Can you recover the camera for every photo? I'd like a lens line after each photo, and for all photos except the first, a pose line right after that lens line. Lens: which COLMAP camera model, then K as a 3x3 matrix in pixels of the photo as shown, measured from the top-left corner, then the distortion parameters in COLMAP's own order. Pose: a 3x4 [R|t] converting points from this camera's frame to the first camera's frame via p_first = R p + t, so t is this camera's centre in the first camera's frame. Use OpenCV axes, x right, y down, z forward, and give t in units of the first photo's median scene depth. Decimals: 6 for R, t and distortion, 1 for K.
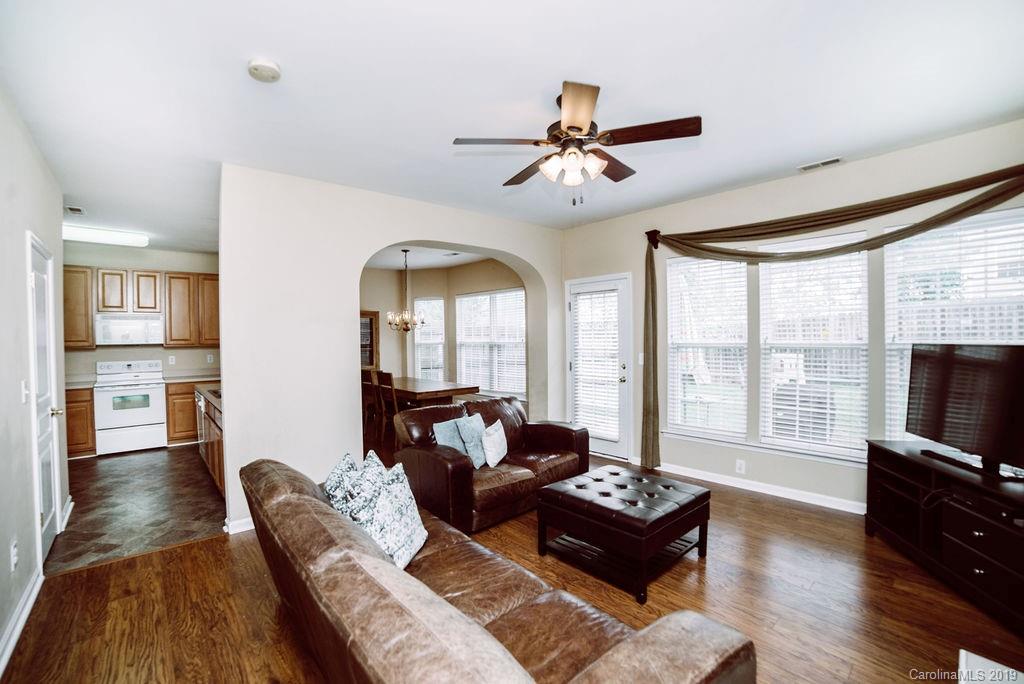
lens RADIAL K [[446.3, 0, 502.2], [0, 446.3, 341.2], [0, 0, 1]] dist [-0.042379, 0.000612]
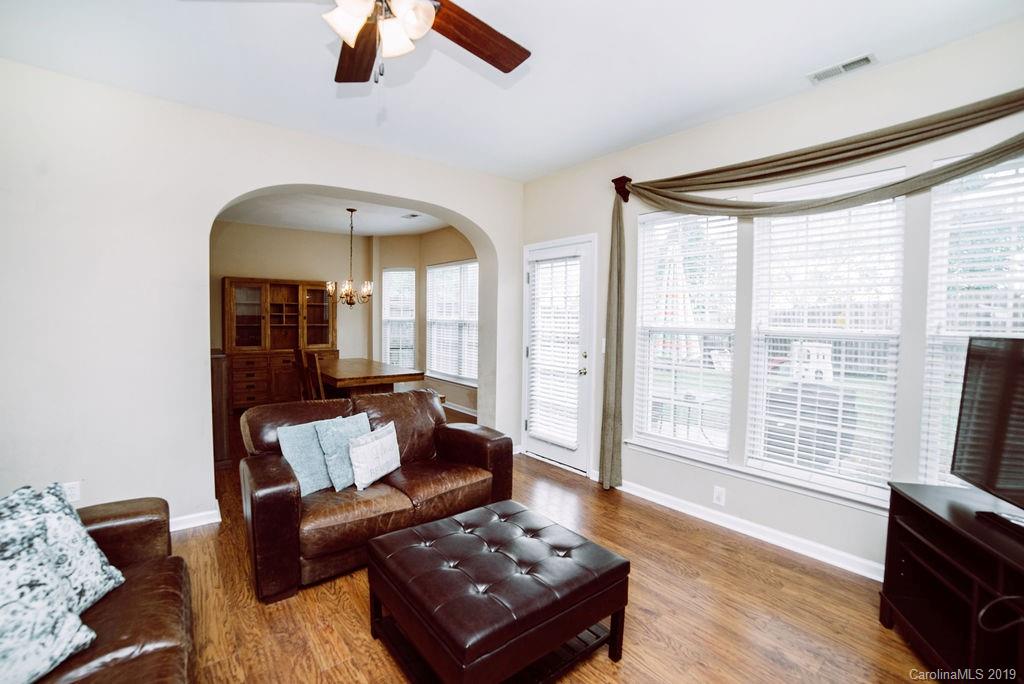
lens RADIAL K [[452.3, 0, 519.9], [0, 452.3, 334.3], [0, 0, 1]] dist [-0.052349, 0.000474]
pose [[0.999229, 0.028200, -0.027300, 0.195003], [-0.027433, 0.999229, 0.028093, 0.001662], [0.028071, -0.027322, 0.999232, 0.221805]]
